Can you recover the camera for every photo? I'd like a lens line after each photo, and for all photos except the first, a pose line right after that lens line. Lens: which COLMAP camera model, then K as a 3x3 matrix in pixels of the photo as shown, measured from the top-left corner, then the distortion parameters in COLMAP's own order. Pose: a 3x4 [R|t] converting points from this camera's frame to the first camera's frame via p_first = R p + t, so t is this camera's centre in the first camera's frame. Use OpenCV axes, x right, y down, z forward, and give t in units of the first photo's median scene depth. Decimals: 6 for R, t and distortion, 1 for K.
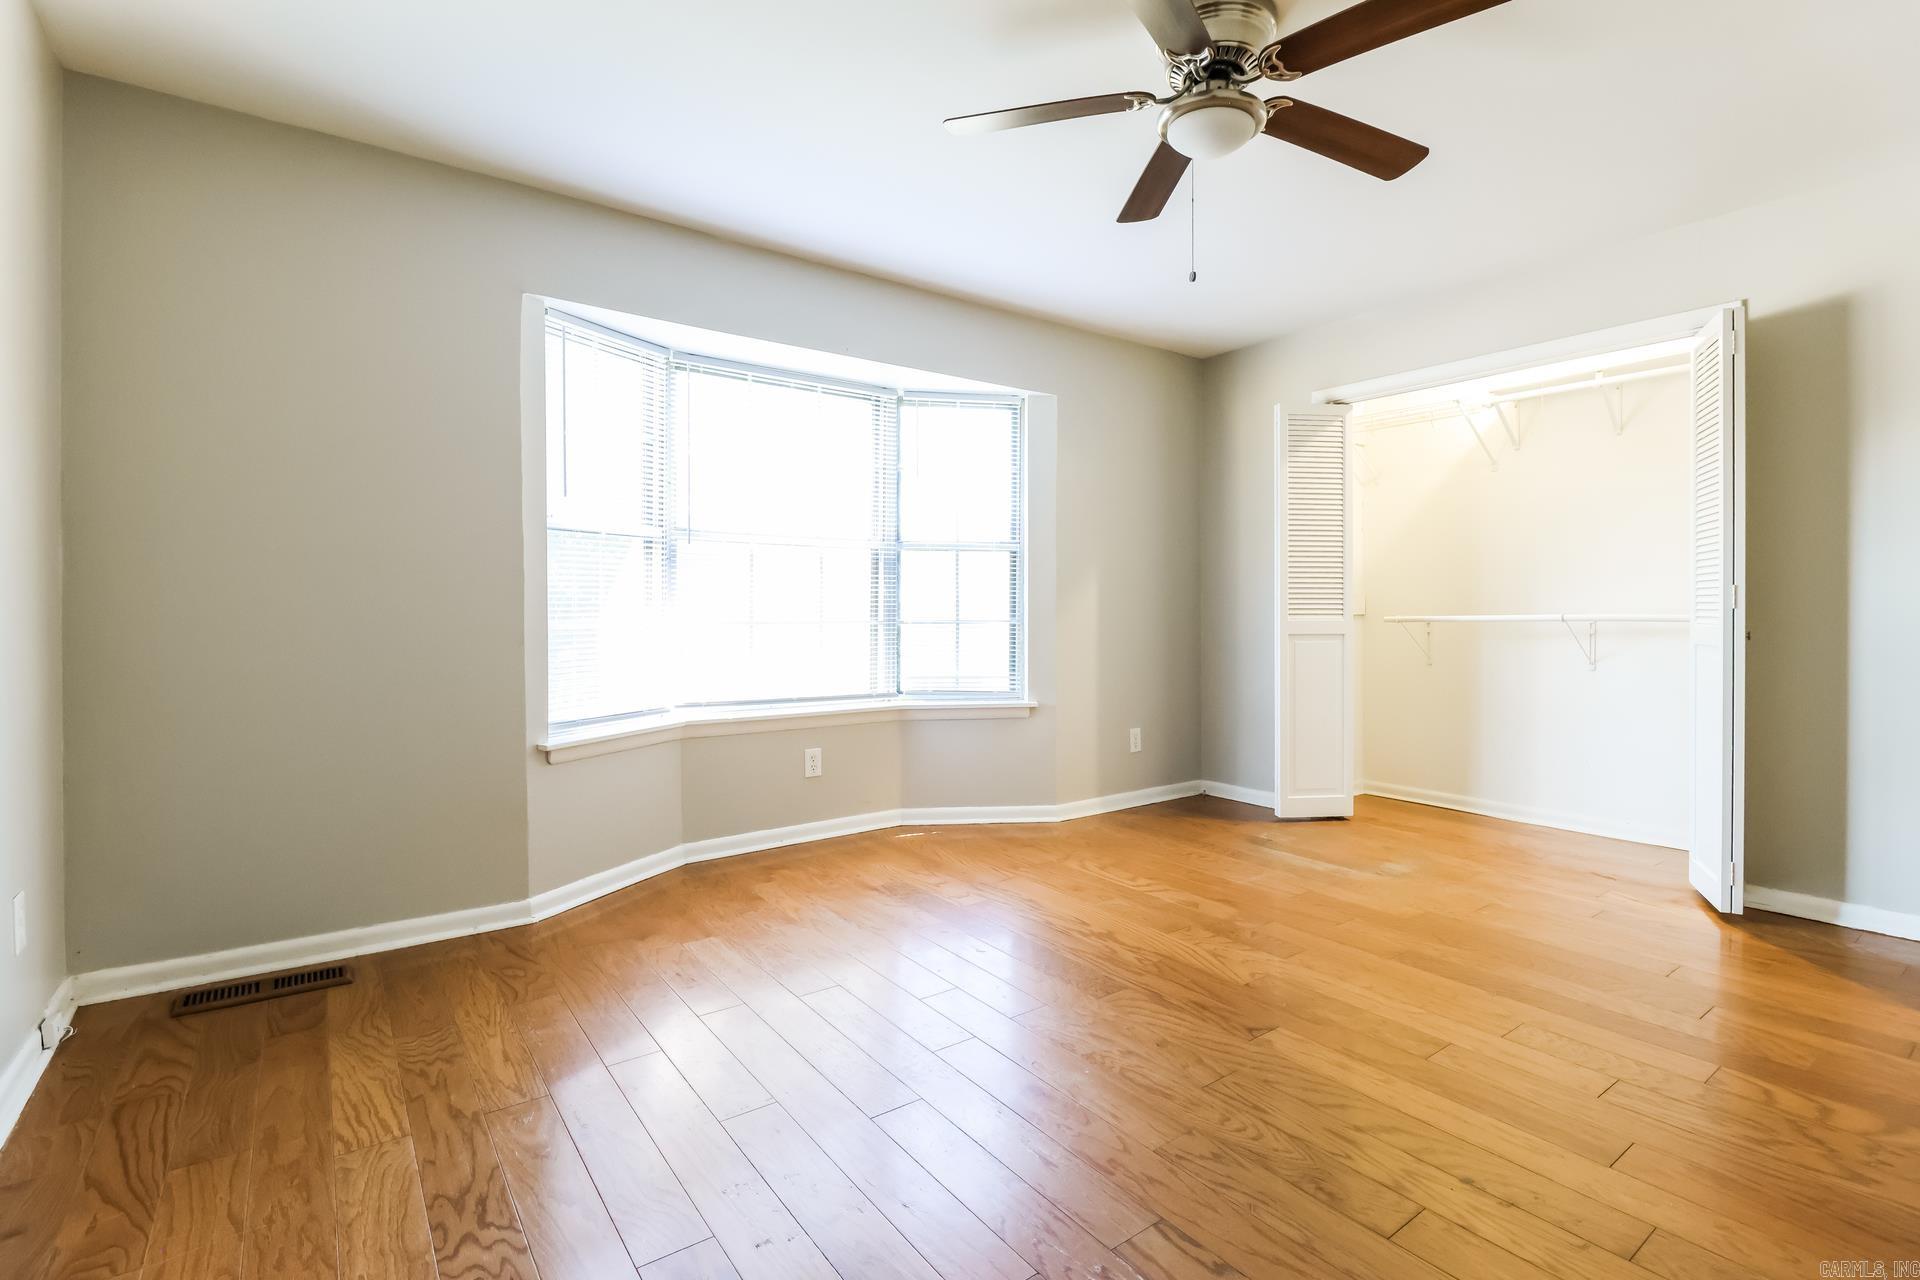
lens RADIAL K [[892.8, 0, 967.9], [0, 892.8, 613.8], [0, 0, 1]] dist [0.001830, -0.008512]
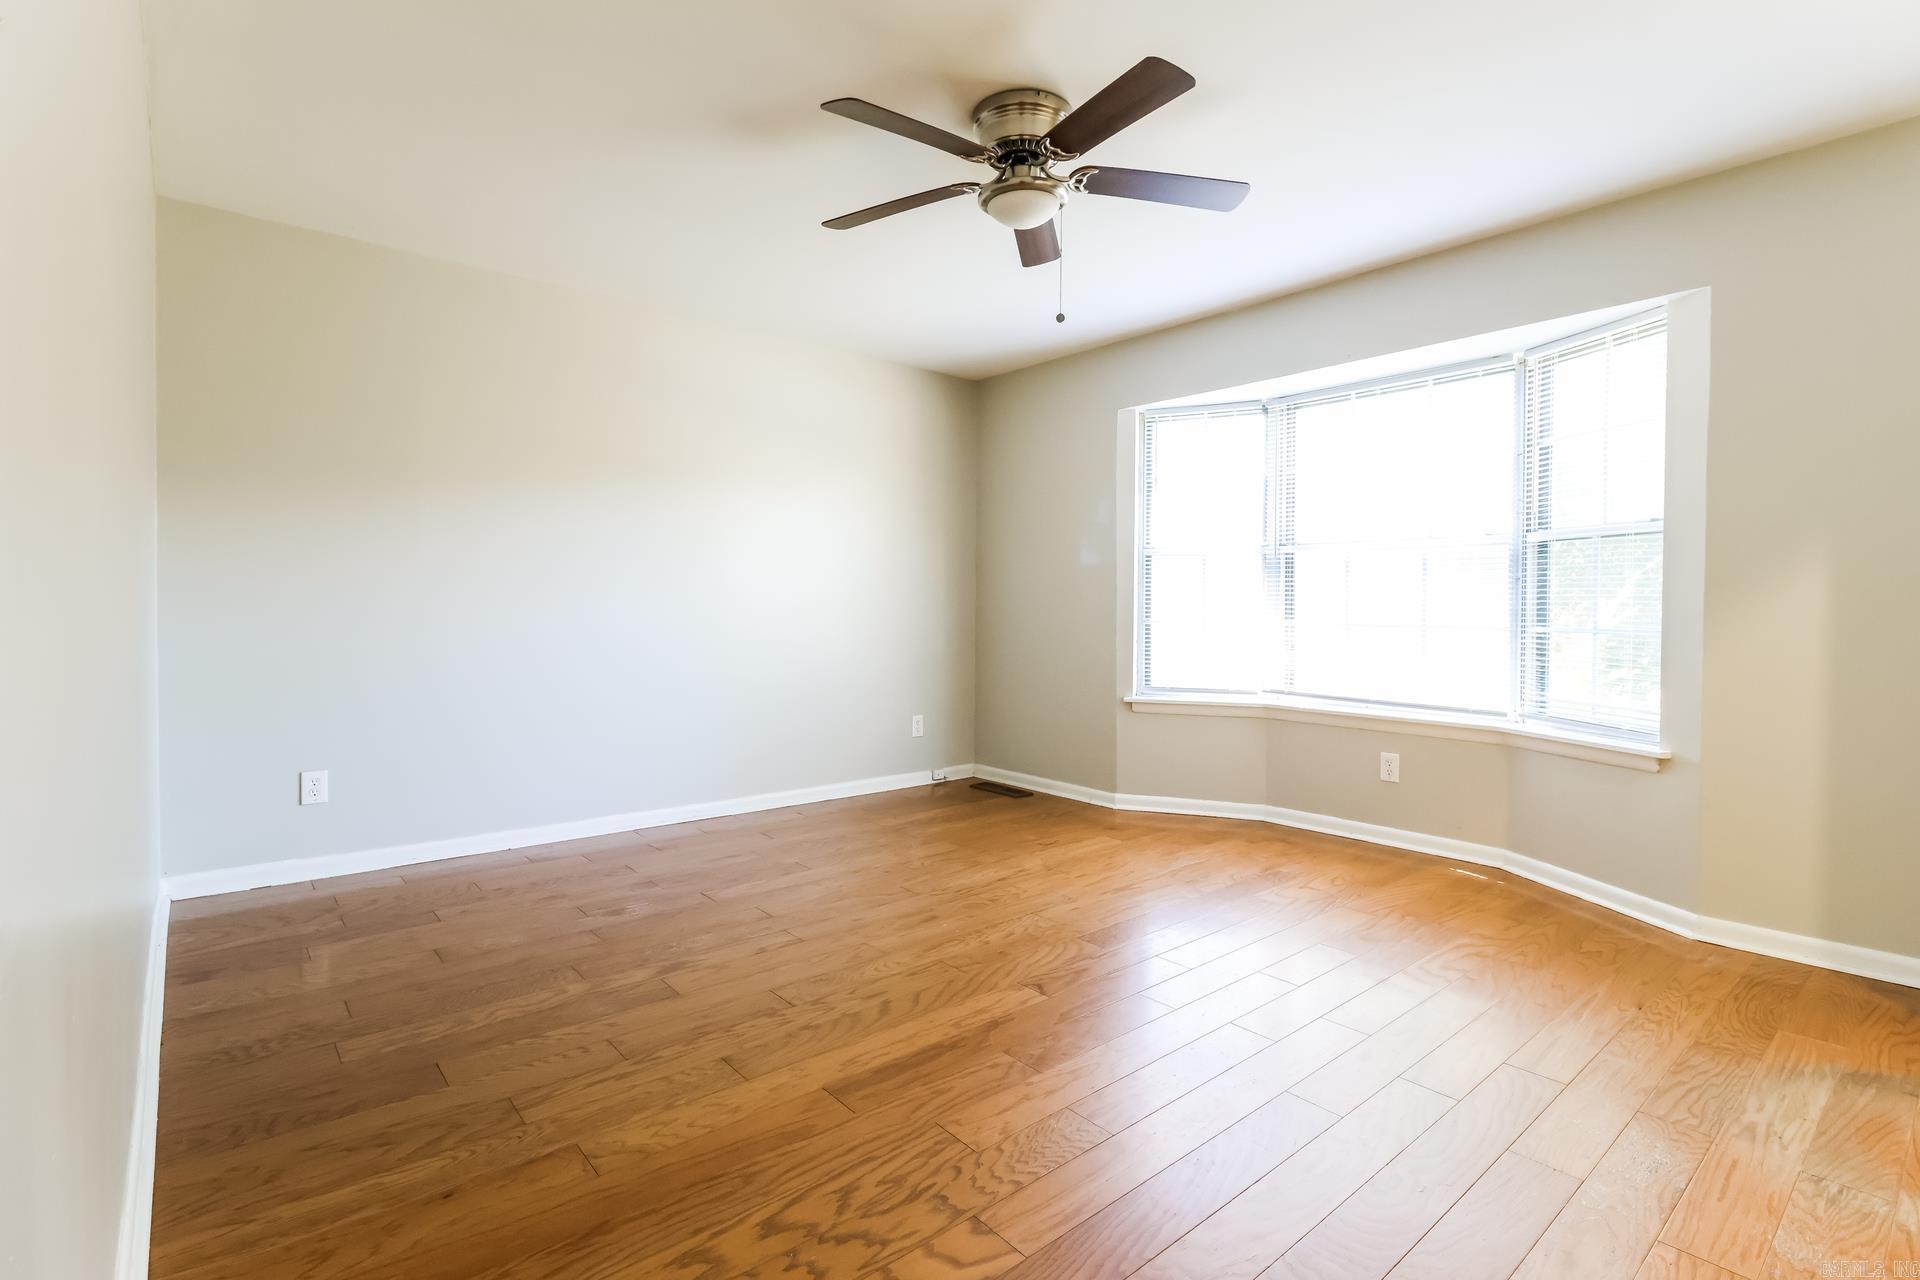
lens RADIAL K [[893.0, 0, 955.6], [0, 893.0, 621.5], [0, 0, 1]] dist [0.001625, -0.000172]
pose [[0.060179, 0.013347, -0.998098, 0.875726], [-0.014426, 0.999818, 0.012500, -0.001000], [0.998083, 0.013646, 0.060361, 0.507725]]
